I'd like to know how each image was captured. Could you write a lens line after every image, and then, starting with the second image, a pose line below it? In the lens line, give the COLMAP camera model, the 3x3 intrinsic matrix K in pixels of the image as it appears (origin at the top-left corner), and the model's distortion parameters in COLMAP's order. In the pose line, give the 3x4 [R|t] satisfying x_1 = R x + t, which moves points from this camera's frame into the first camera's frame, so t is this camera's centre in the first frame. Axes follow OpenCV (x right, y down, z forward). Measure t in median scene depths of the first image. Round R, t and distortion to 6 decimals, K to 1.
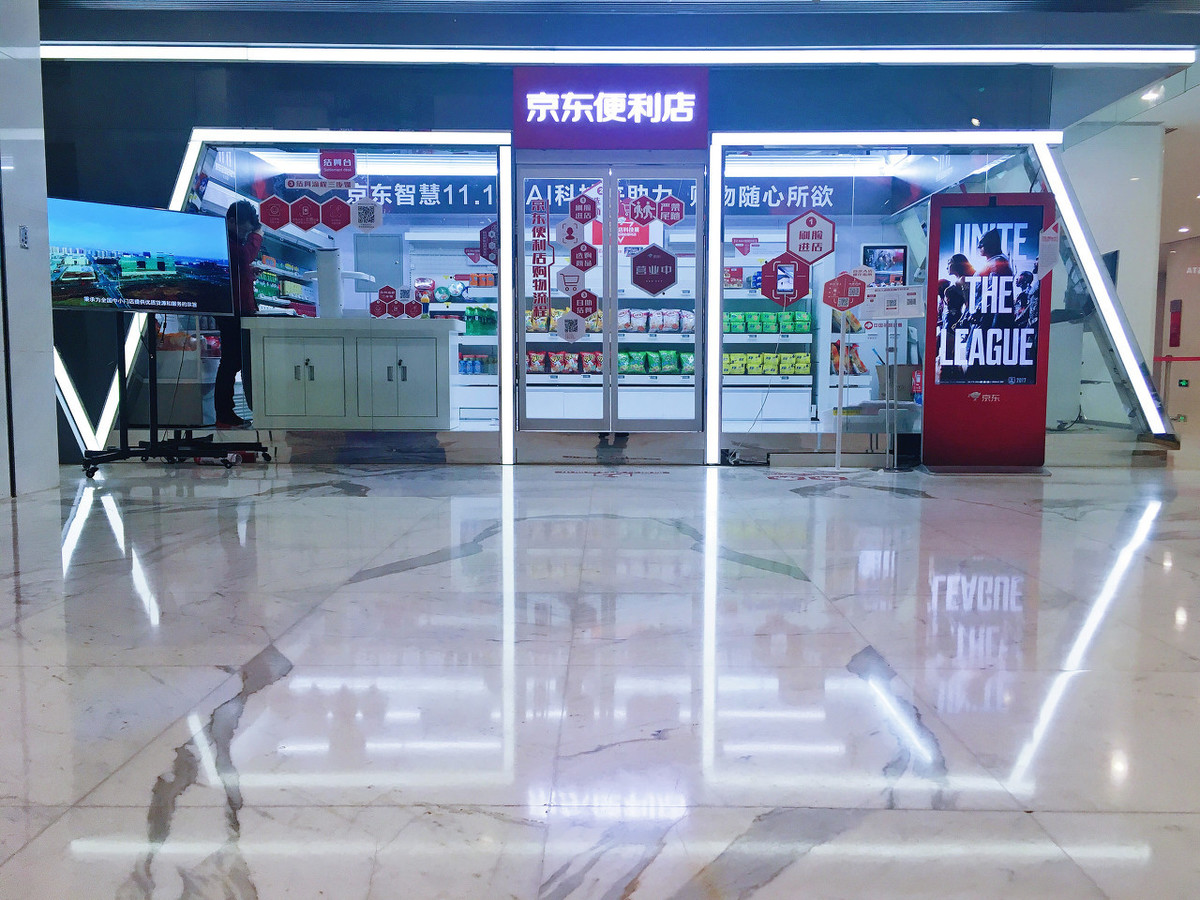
lens RADIAL K [[1014.3, 0, 605.4], [0, 1014.3, 453.5], [0, 0, 1]] dist [0.064099, 0.001303]
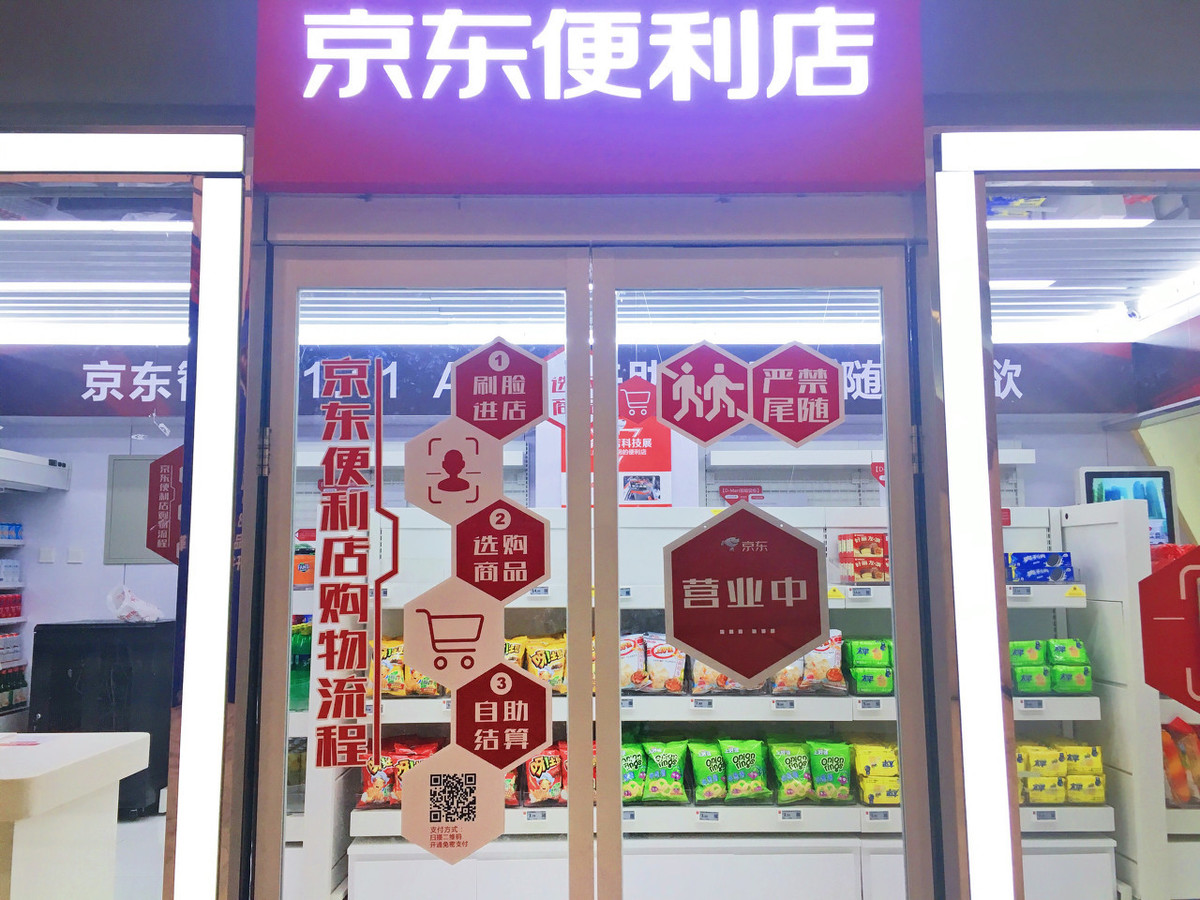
lens RADIAL K [[1014.3, 0, 600.1], [0, 1014.3, 450.1], [0, 0, 1]] dist [0.064099, 0.001303]
pose [[0.999957, -0.007500, 0.005409, 0.005600], [0.008429, 0.979840, -0.199606, -0.164278], [-0.003803, 0.199643, 0.979861, 0.716459]]
